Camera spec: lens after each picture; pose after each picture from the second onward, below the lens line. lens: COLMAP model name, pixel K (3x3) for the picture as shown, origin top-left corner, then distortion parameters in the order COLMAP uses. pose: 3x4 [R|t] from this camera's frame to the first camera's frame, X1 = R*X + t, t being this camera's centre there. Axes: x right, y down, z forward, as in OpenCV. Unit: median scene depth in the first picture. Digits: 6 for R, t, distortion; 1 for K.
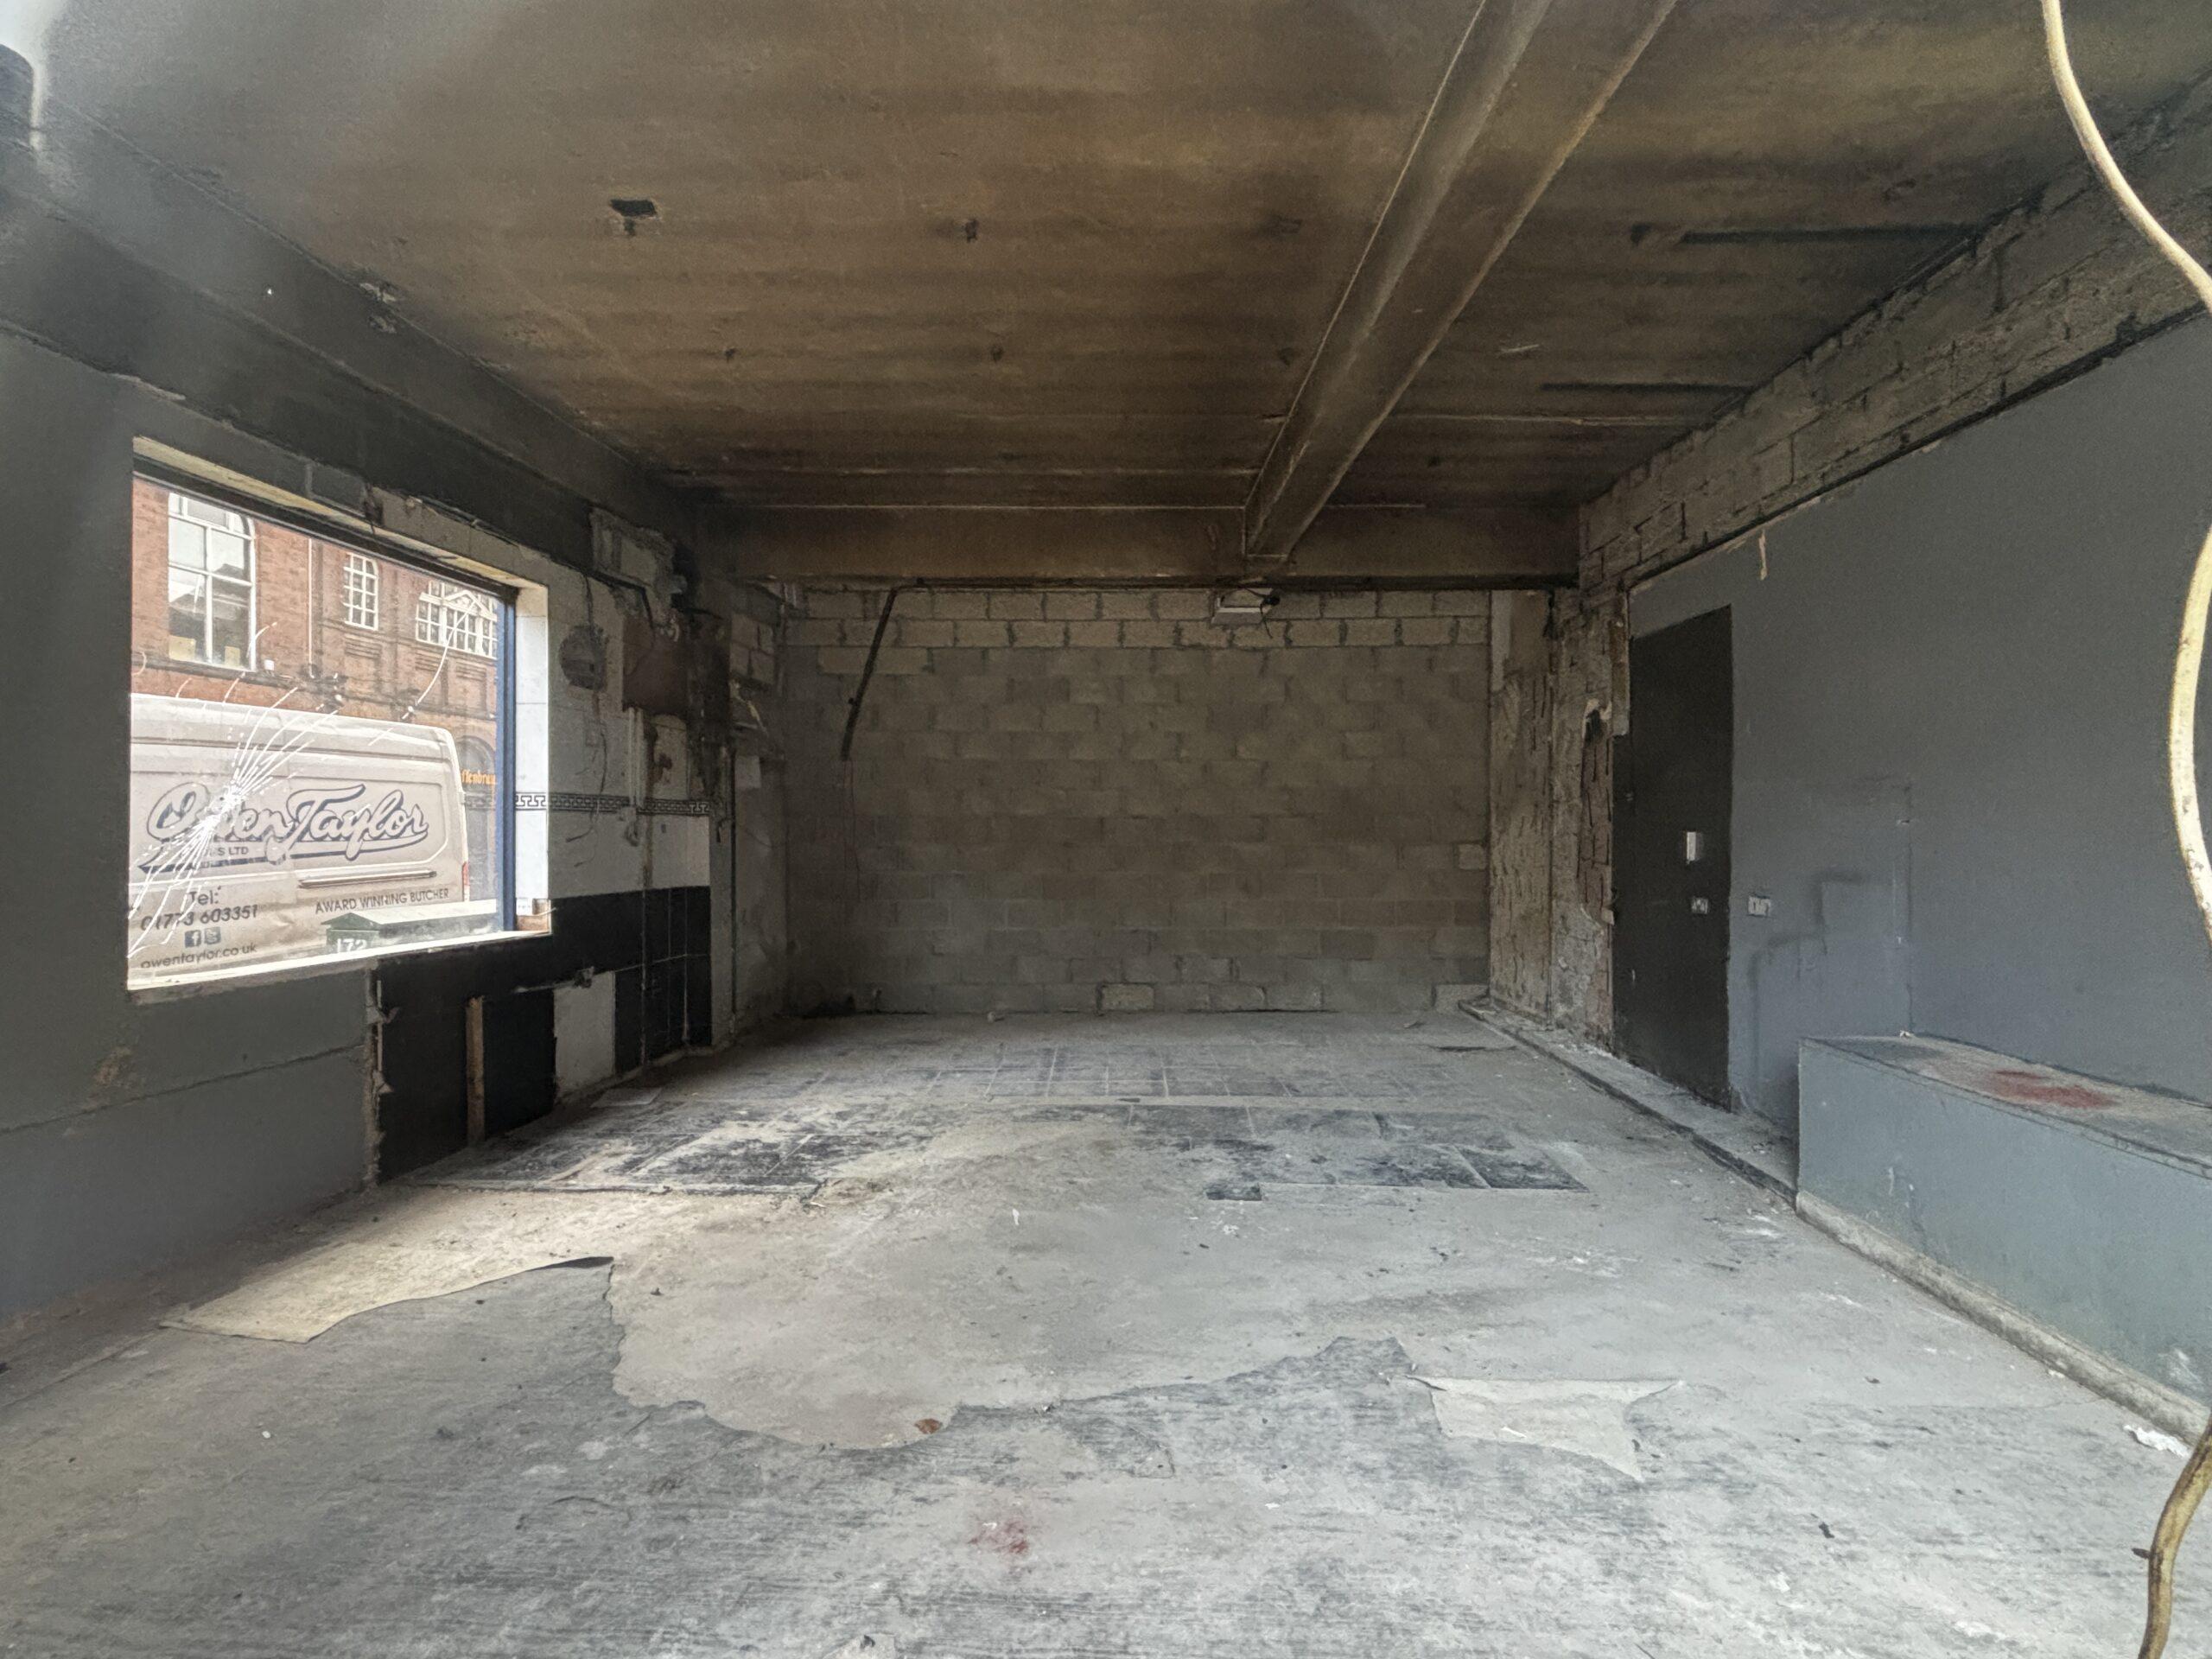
lens RADIAL K [[1039.6, 0, 1106.7], [0, 1039.6, 829.2], [0, 0, 1]] dist [0.000432, -0.000014]
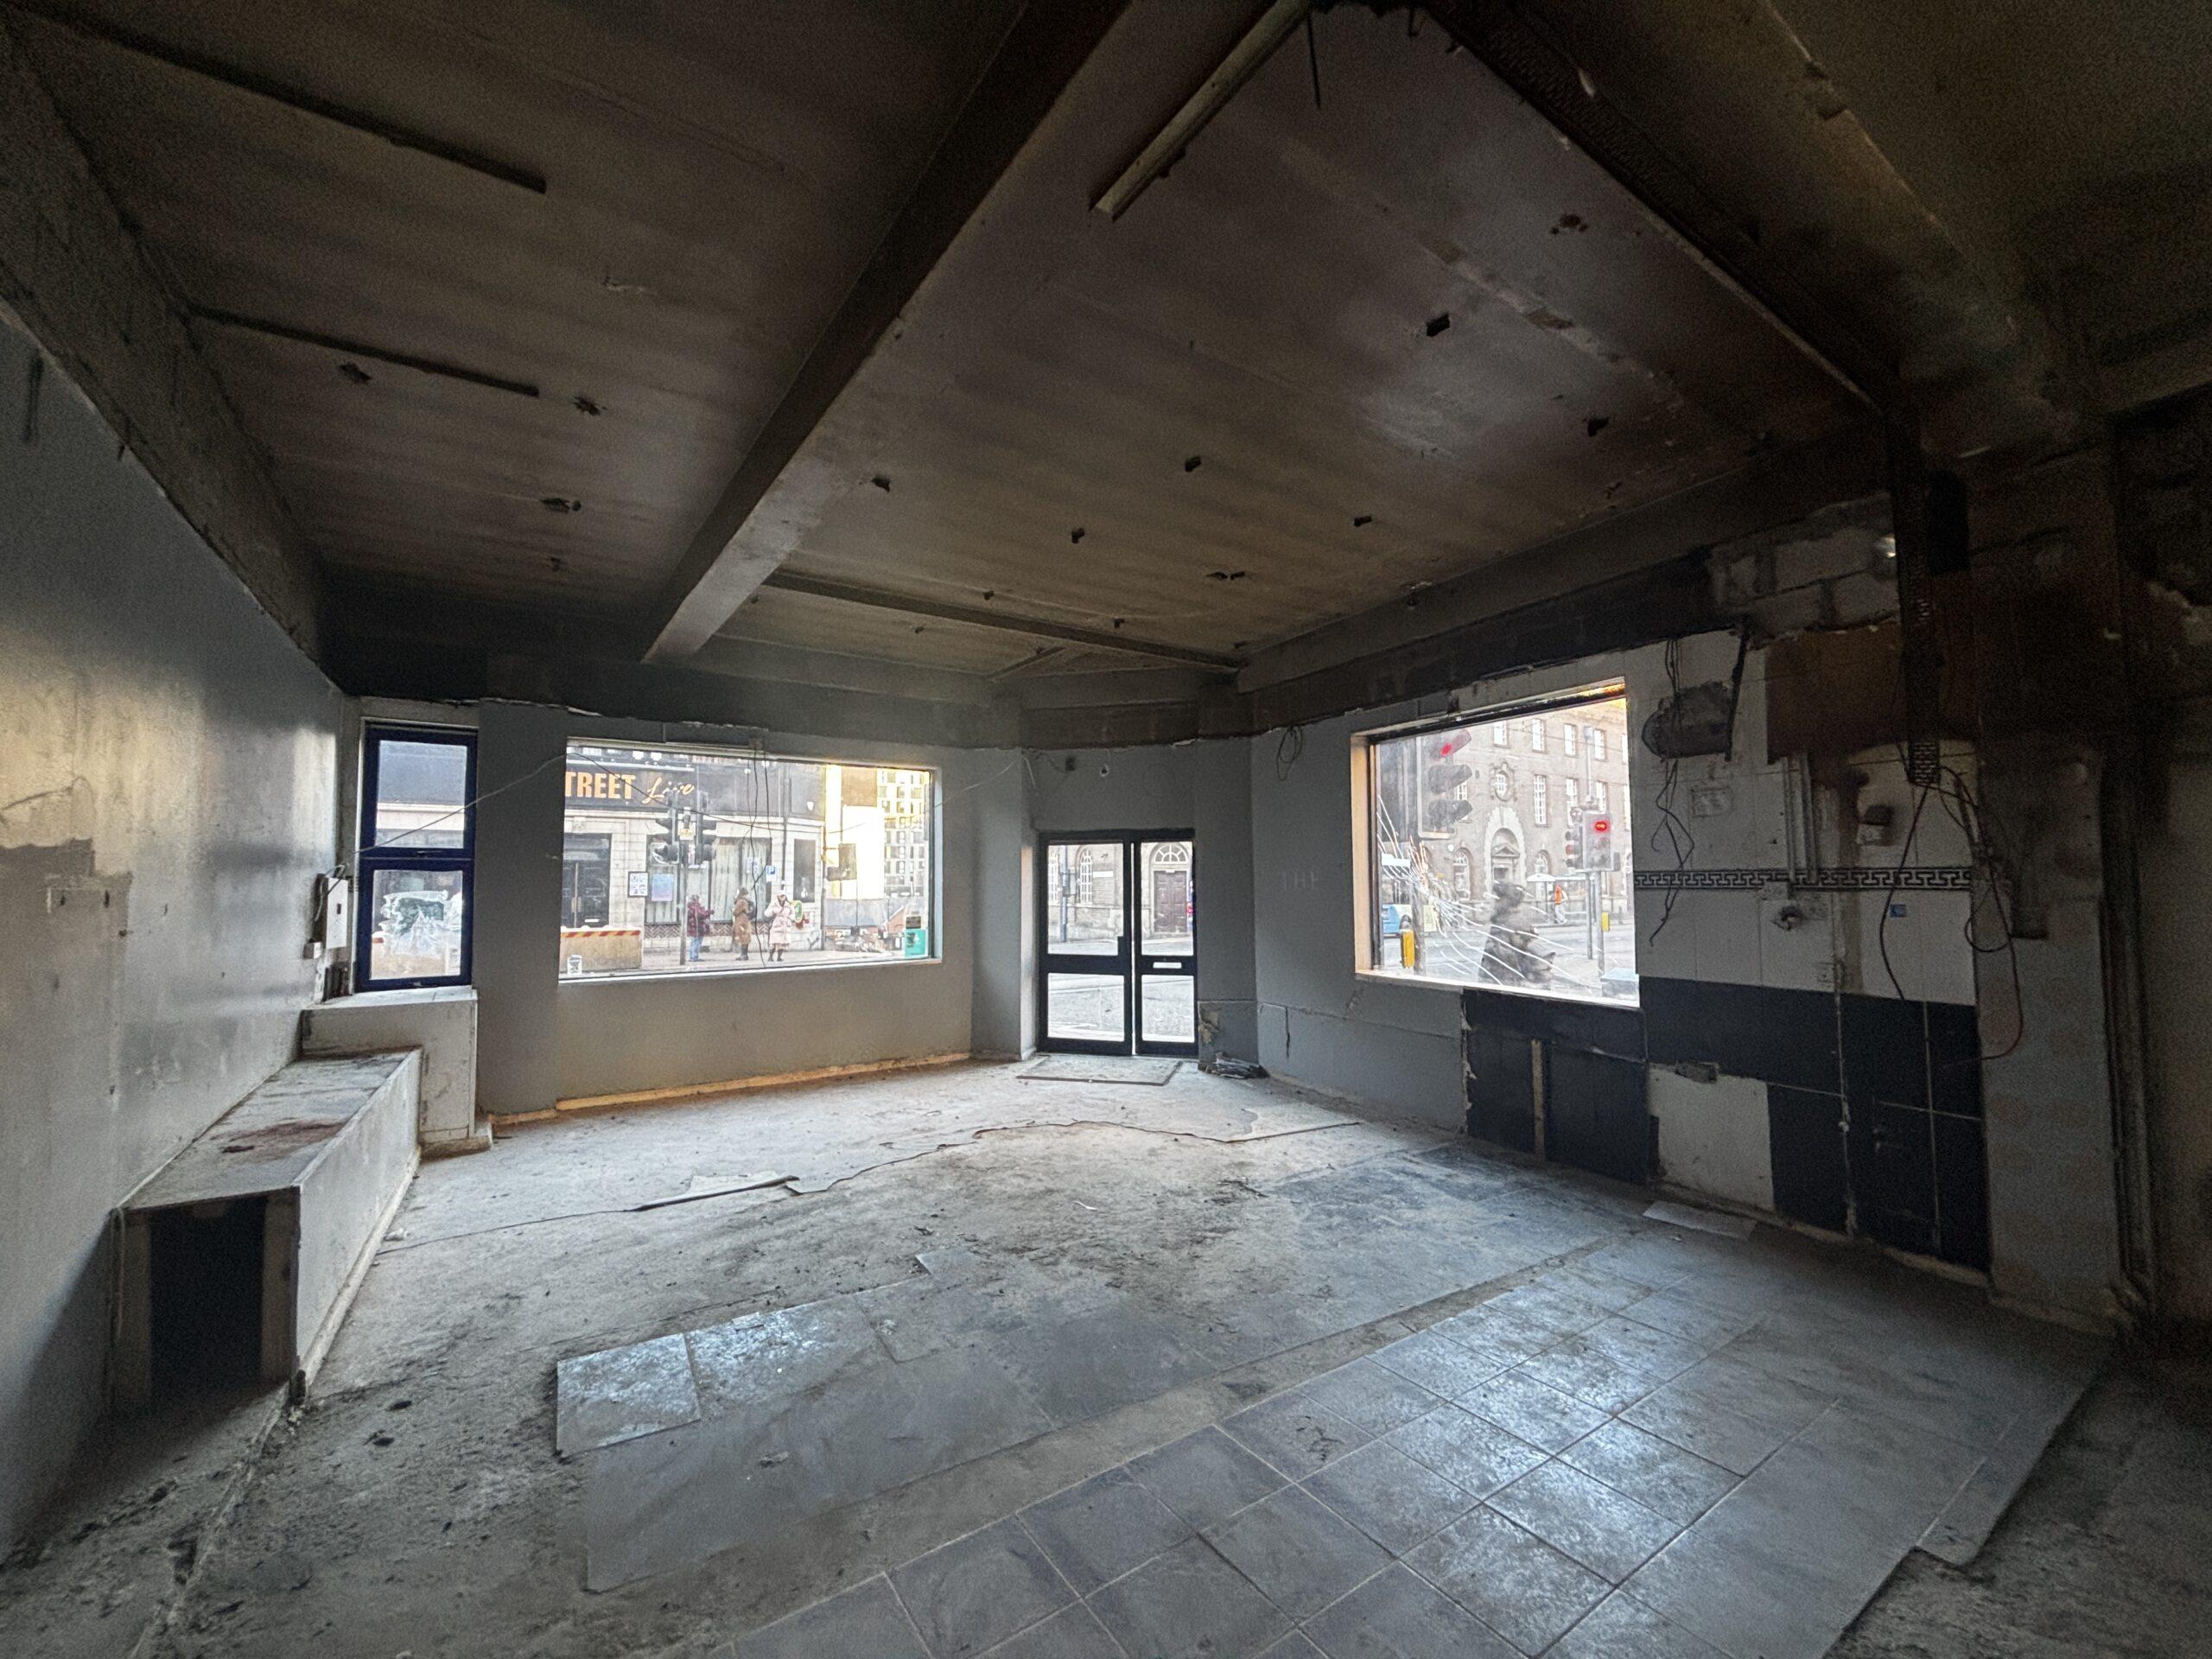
lens RADIAL K [[883.5, 0, 1110.8], [0, 883.5, 834.4], [0, 0, 1]] dist [-0.001437, -0.000026]
pose [[-0.823593, -0.028873, -0.566446, 0.448218], [0.007842, 0.998028, -0.062272, -0.024583], [0.567127, -0.055729, -0.821743, 1.640858]]
